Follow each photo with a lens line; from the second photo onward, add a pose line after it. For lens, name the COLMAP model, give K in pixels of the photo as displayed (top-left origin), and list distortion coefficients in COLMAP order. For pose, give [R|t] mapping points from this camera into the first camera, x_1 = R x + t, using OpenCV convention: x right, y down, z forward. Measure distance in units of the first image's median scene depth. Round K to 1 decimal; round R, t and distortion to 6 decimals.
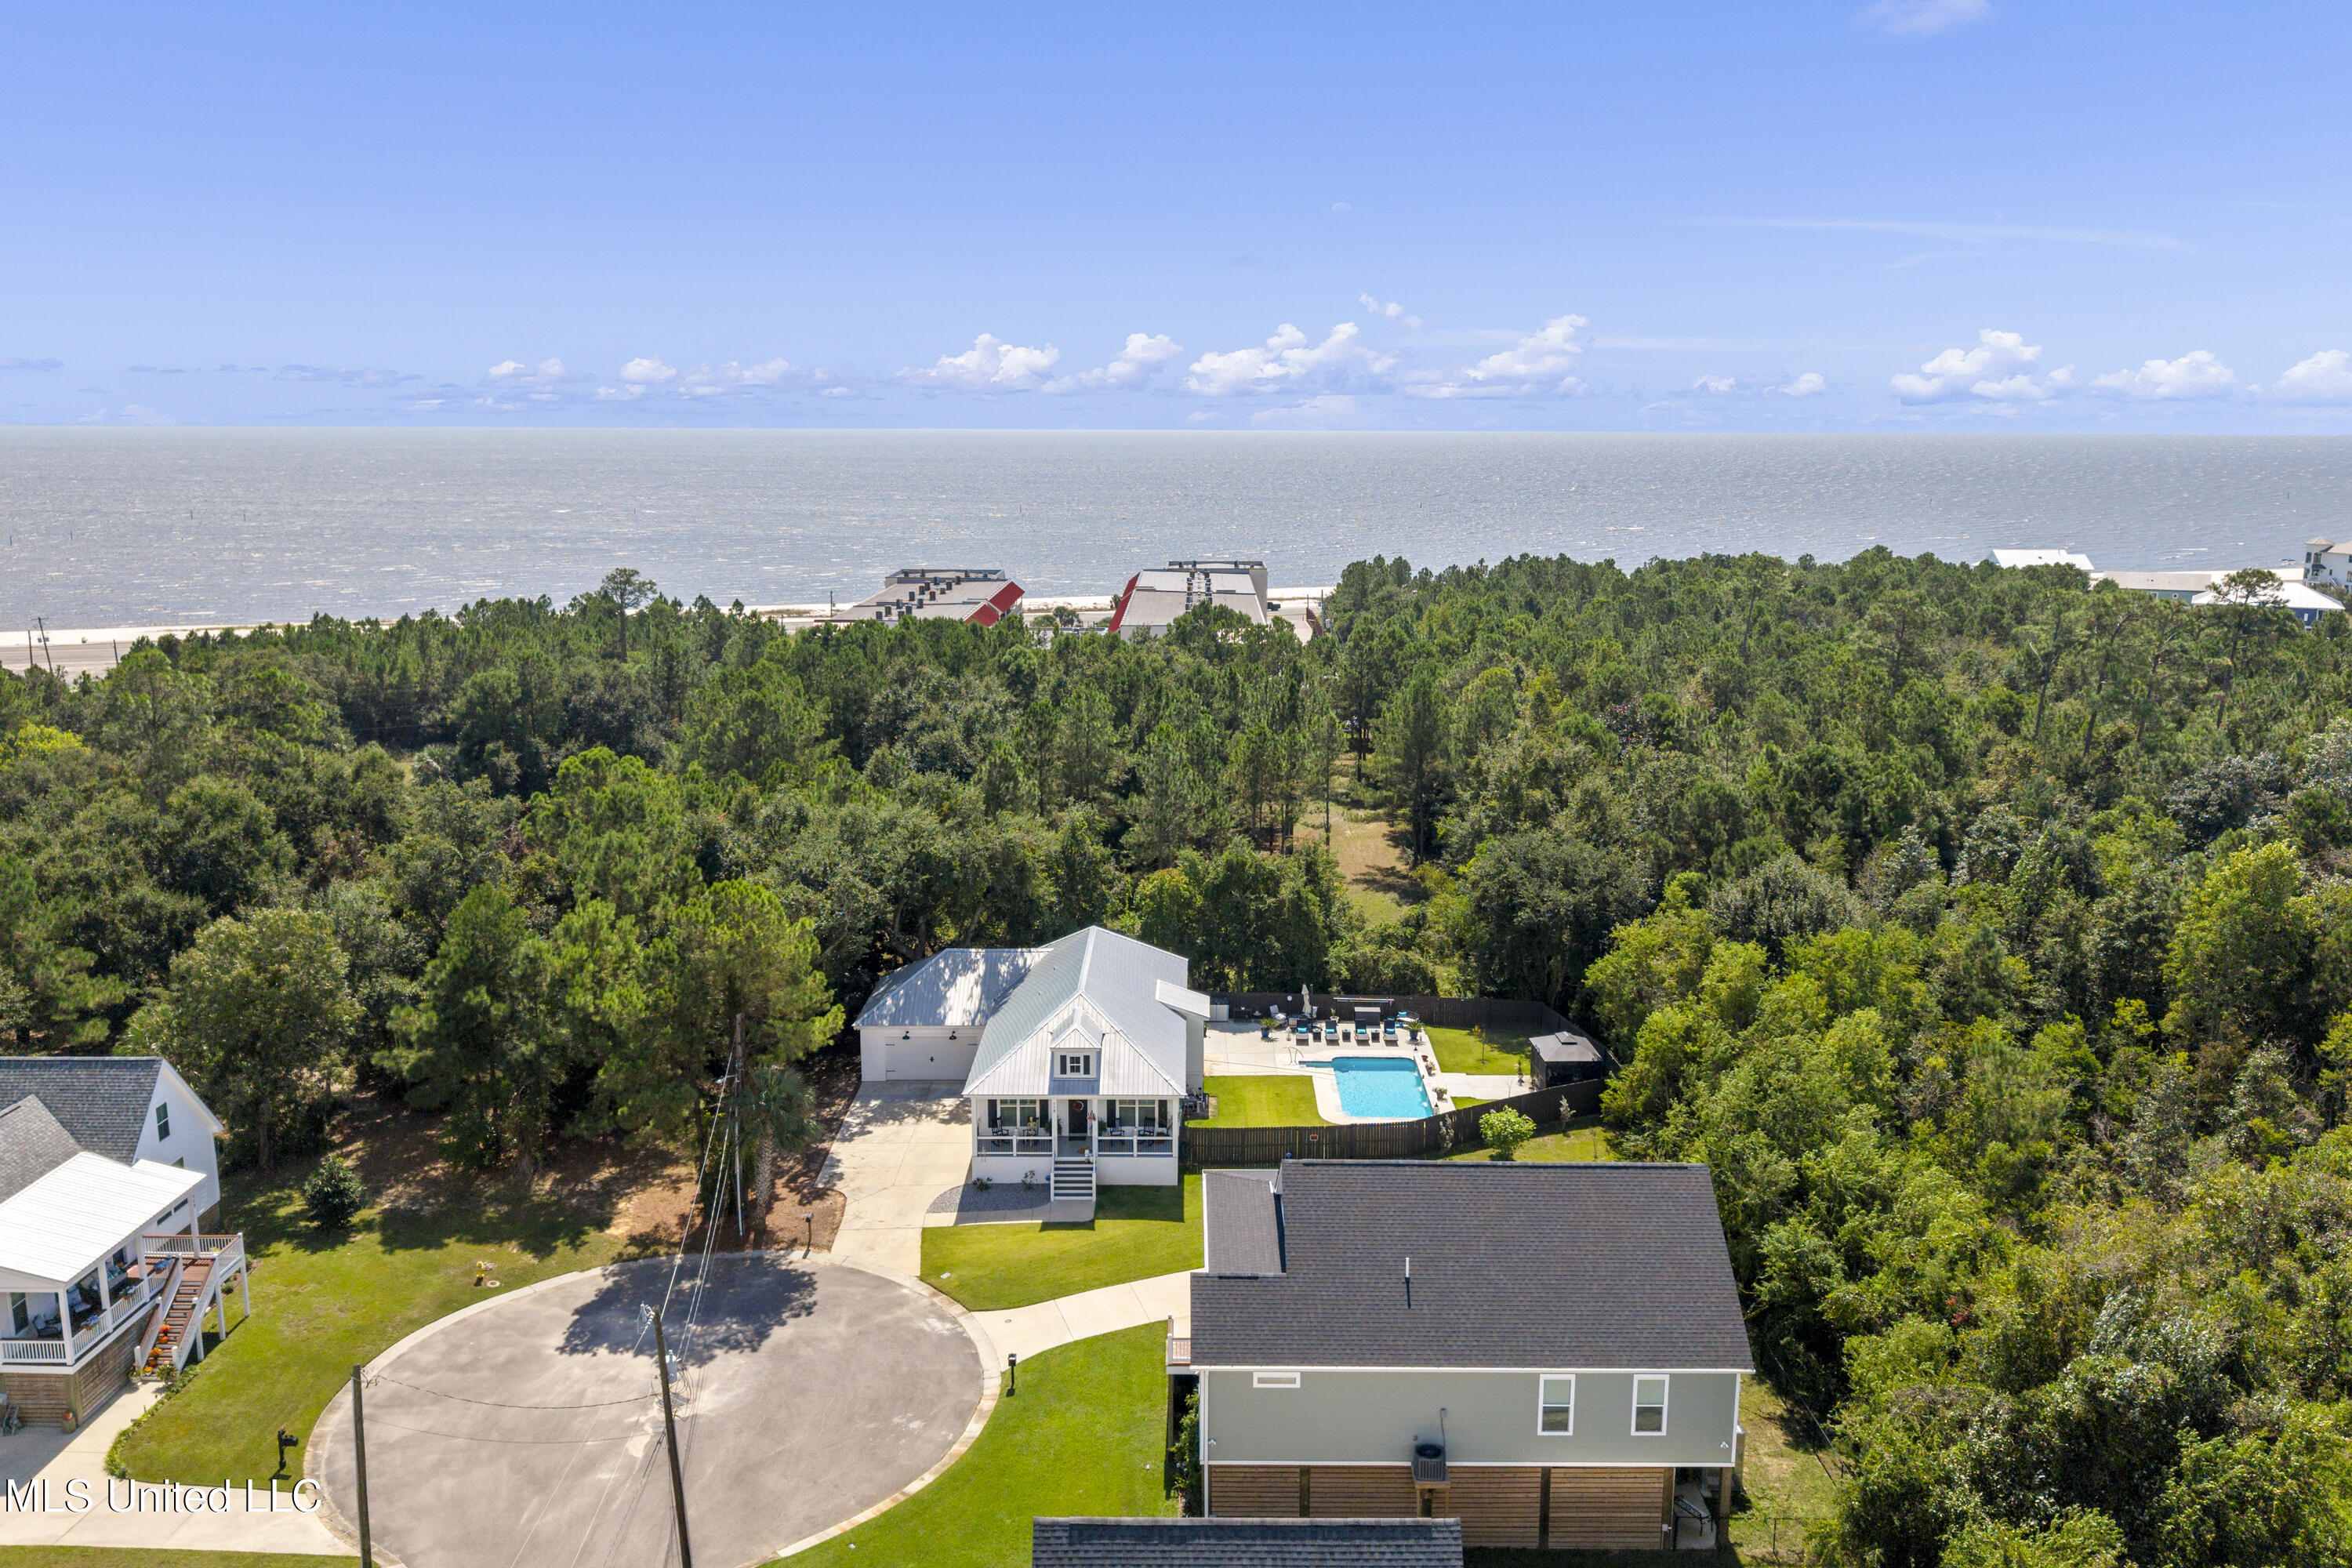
lens RADIAL K [[1885.3, 0, 1172.0], [0, 1885.3, 772.0], [0, 0, 1]] dist [0.043907, -0.090923]
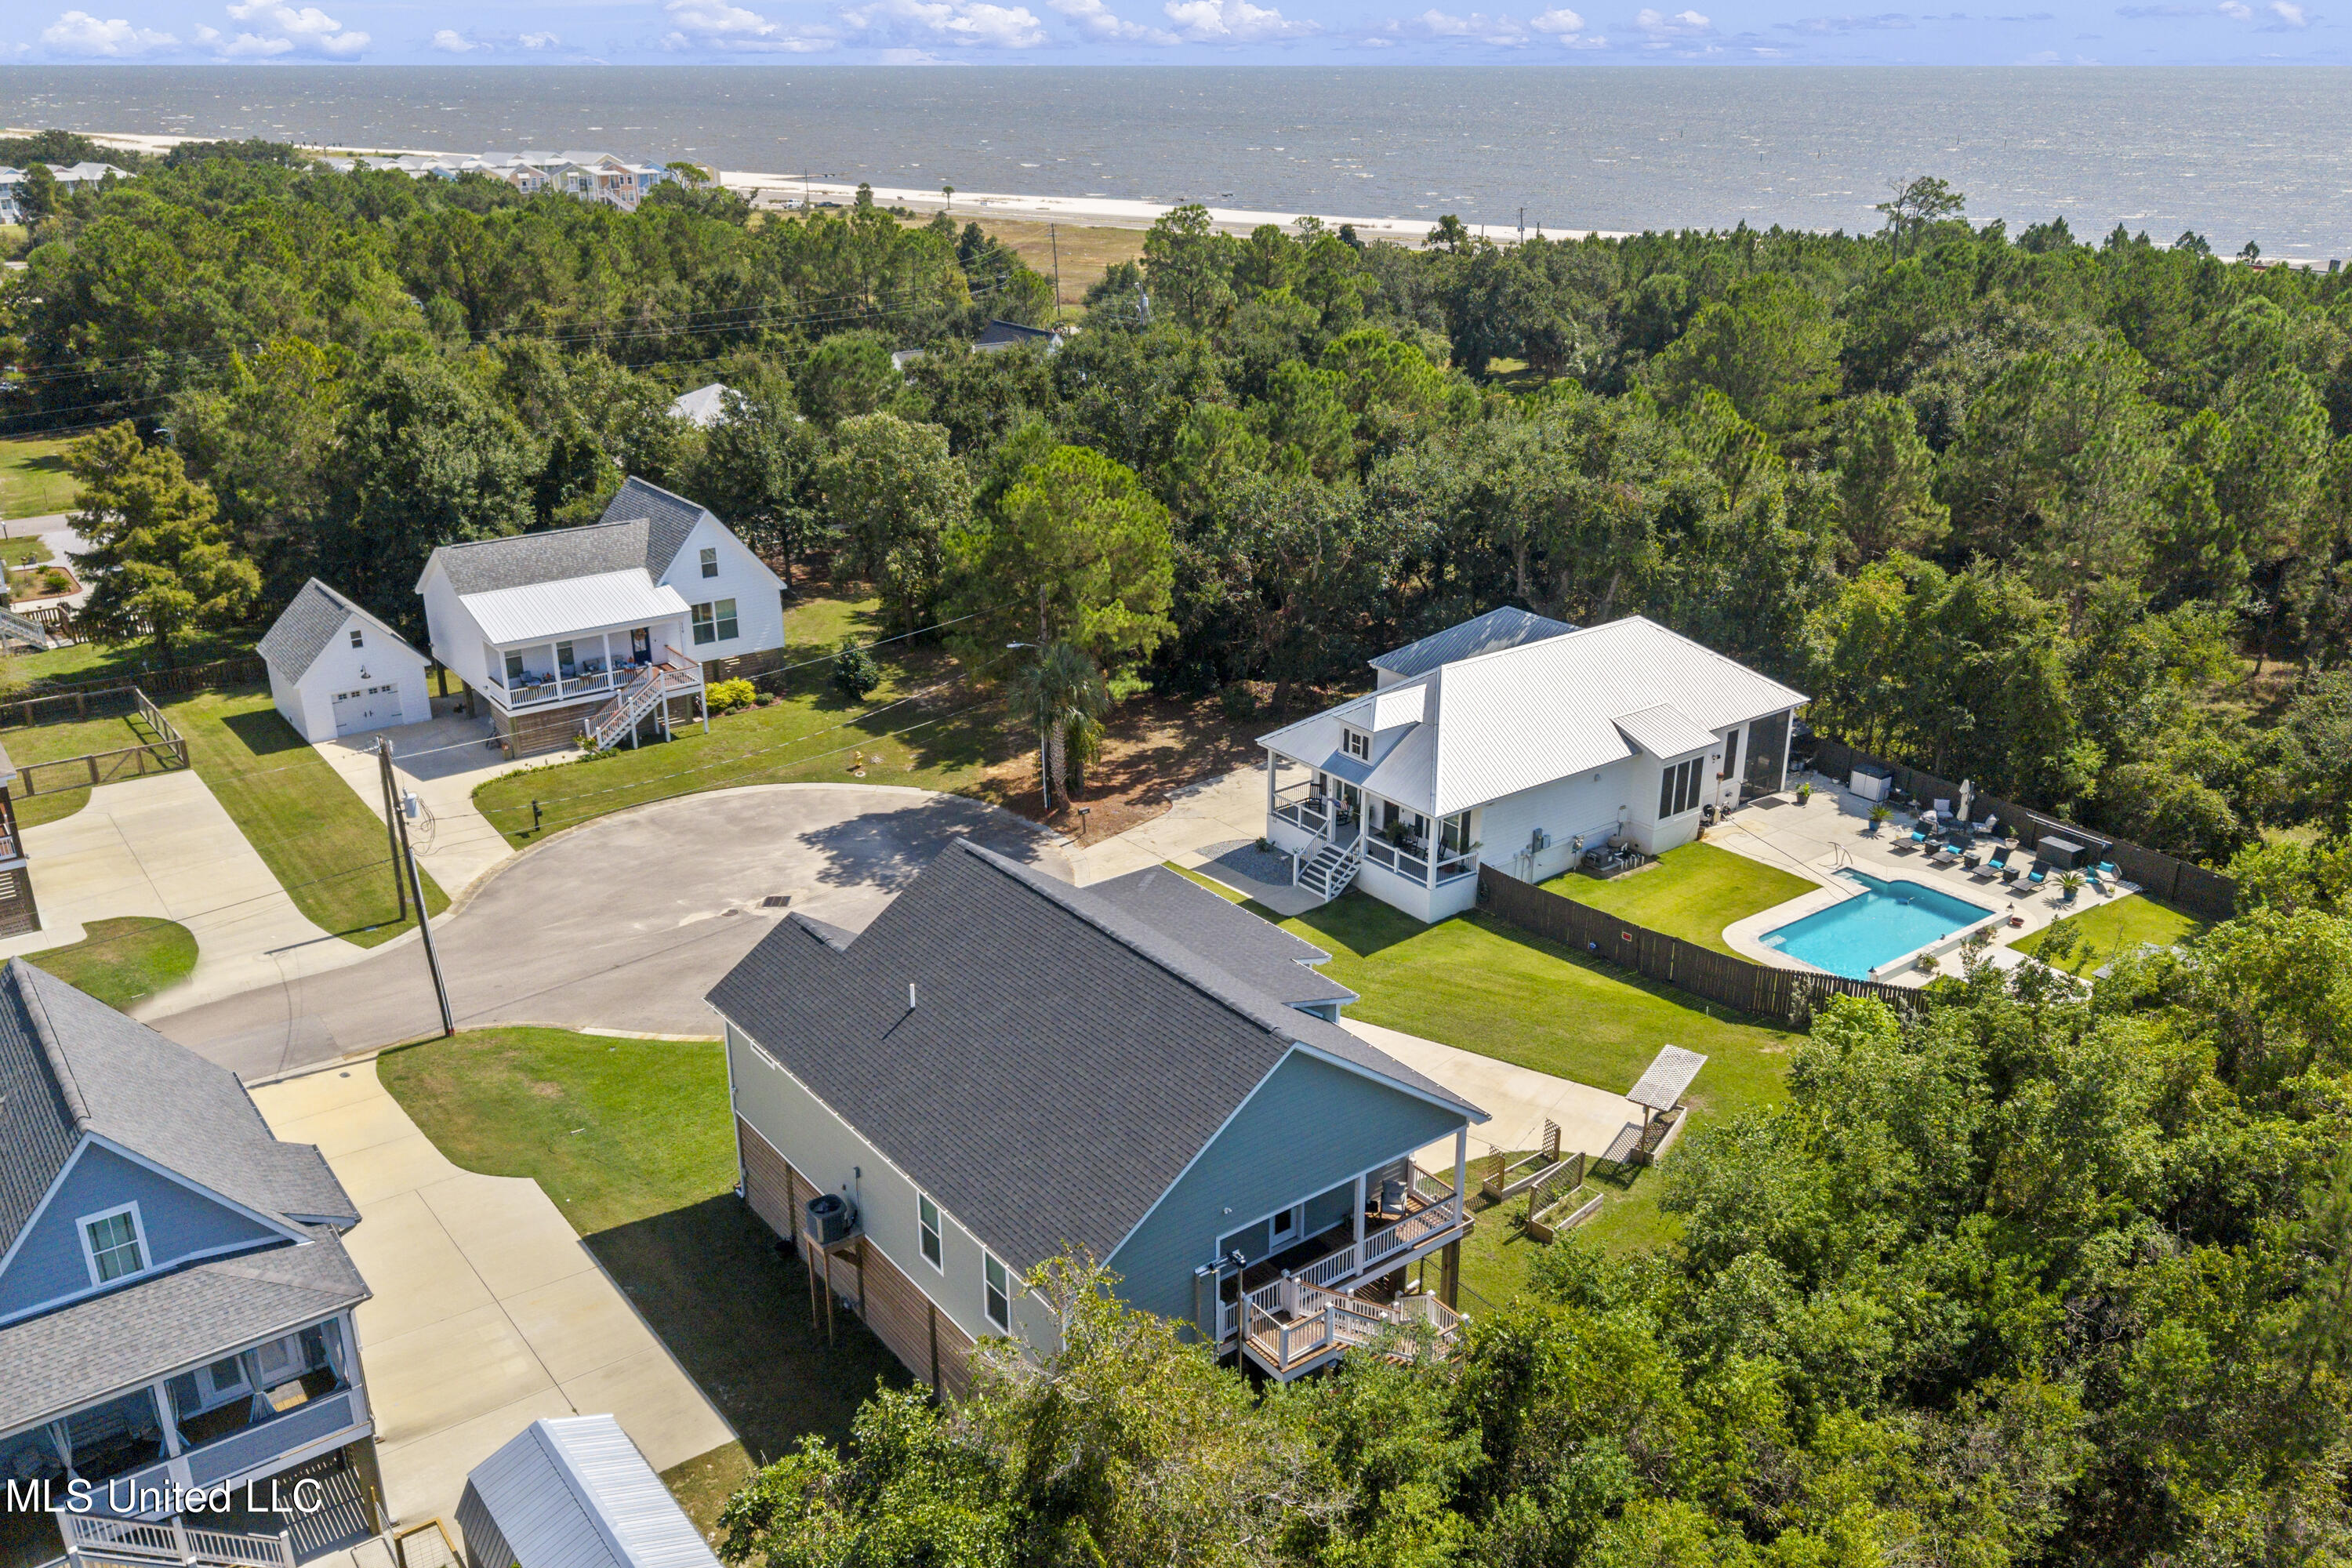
lens RADIAL K [[1887.4, 0, 1180.0], [0, 1887.4, 810.0], [0, 0, 1]] dist [0.040270, -0.046196]
pose [[0.620246, 0.299927, -0.724803, 0.535445], [-0.149672, 0.952288, 0.265981, -0.029697], [0.769996, -0.056491, 0.635543, 0.418184]]
